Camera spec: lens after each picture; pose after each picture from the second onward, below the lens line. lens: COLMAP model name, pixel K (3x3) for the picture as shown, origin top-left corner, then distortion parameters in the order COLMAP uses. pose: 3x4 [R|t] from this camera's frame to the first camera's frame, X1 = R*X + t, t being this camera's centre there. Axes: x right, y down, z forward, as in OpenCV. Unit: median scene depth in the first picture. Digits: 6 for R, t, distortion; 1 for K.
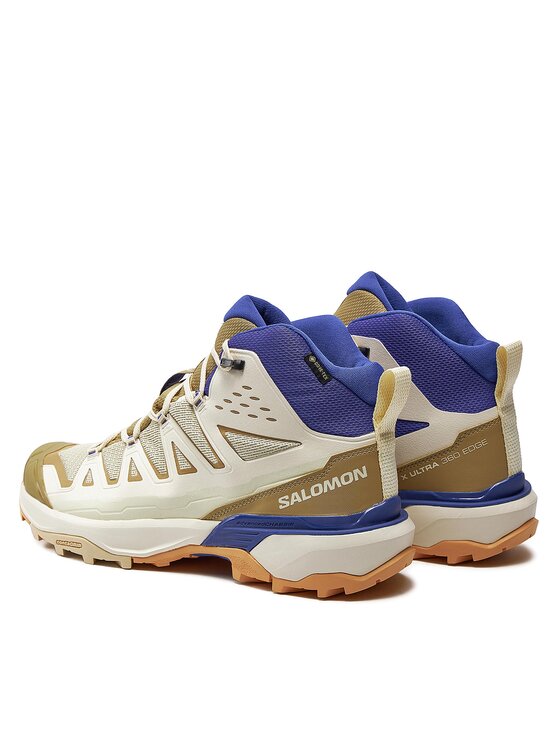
lens RADIAL K [[2204.4, 0, 280.0], [0, 2204.4, 373.0], [0, 0, 1]] dist [-0.190277, -0.308621]
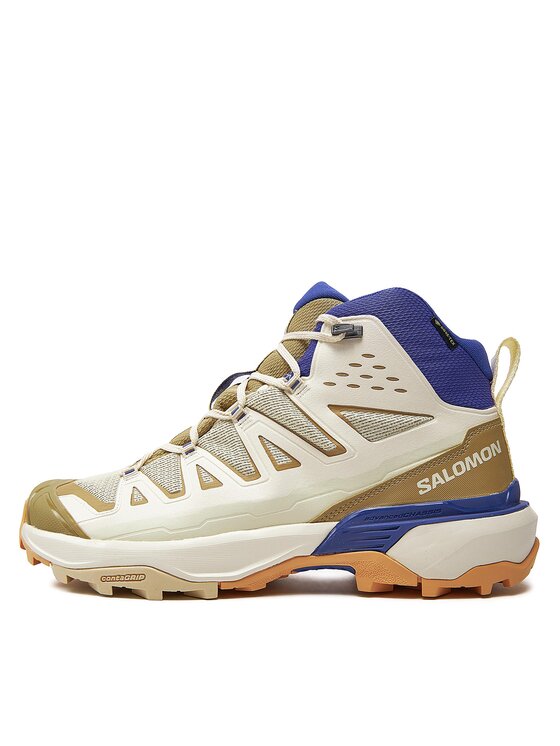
lens RADIAL K [[716.4, 0, 281.1], [0, 716.4, 408.1], [0, 0, 1]] dist [-0.073929, -0.002158]
pose [[0.881200, 0.027589, 0.471937, -0.175099], [0.095835, 0.967142, -0.235482, 0.088270], [-0.462927, 0.252735, 0.849602, 0.781183]]
